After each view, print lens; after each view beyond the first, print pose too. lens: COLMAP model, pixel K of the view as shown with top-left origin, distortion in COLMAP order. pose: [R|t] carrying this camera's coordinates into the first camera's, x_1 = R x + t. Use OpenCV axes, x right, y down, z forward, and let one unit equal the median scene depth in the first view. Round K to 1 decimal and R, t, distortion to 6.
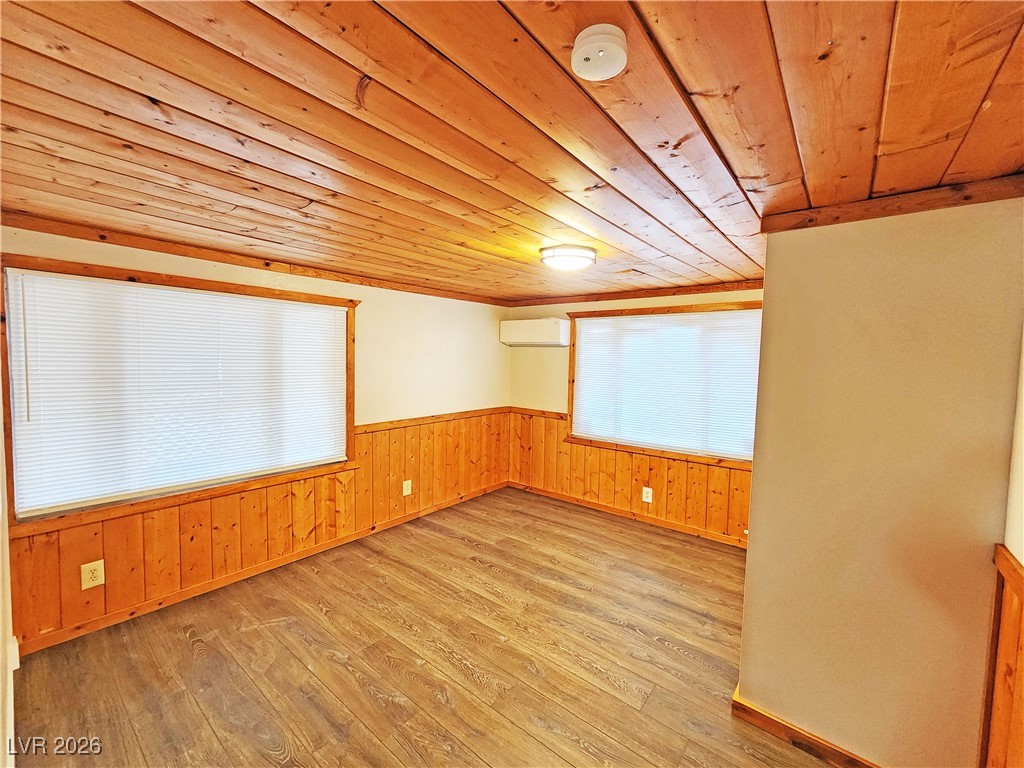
lens RADIAL K [[421.3, 0, 509.2], [0, 421.3, 380.1], [0, 0, 1]] dist [0.000301, -0.000582]
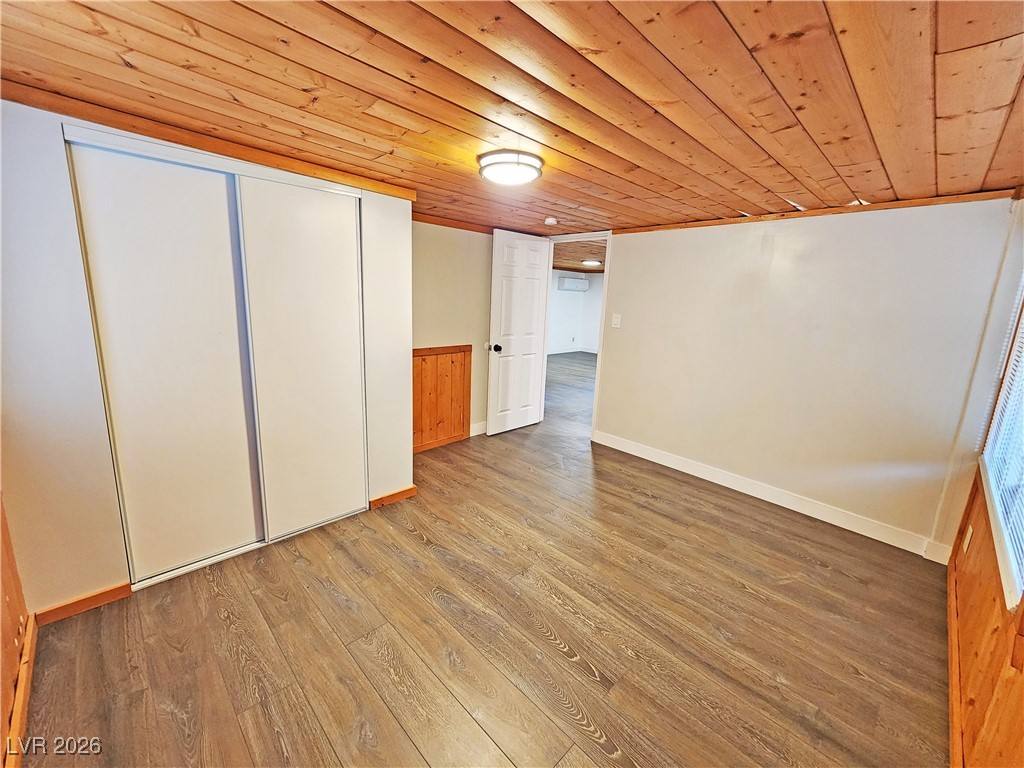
lens RADIAL K [[421.3, 0, 511.9], [0, 421.3, 379.5], [0, 0, 1]] dist [0.000301, -0.000582]
pose [[-0.991992, -0.085546, 0.092913, 0.019028], [-0.058622, 0.963498, 0.261220, -0.087886], [-0.111868, 0.253681, -0.960797, 1.767928]]
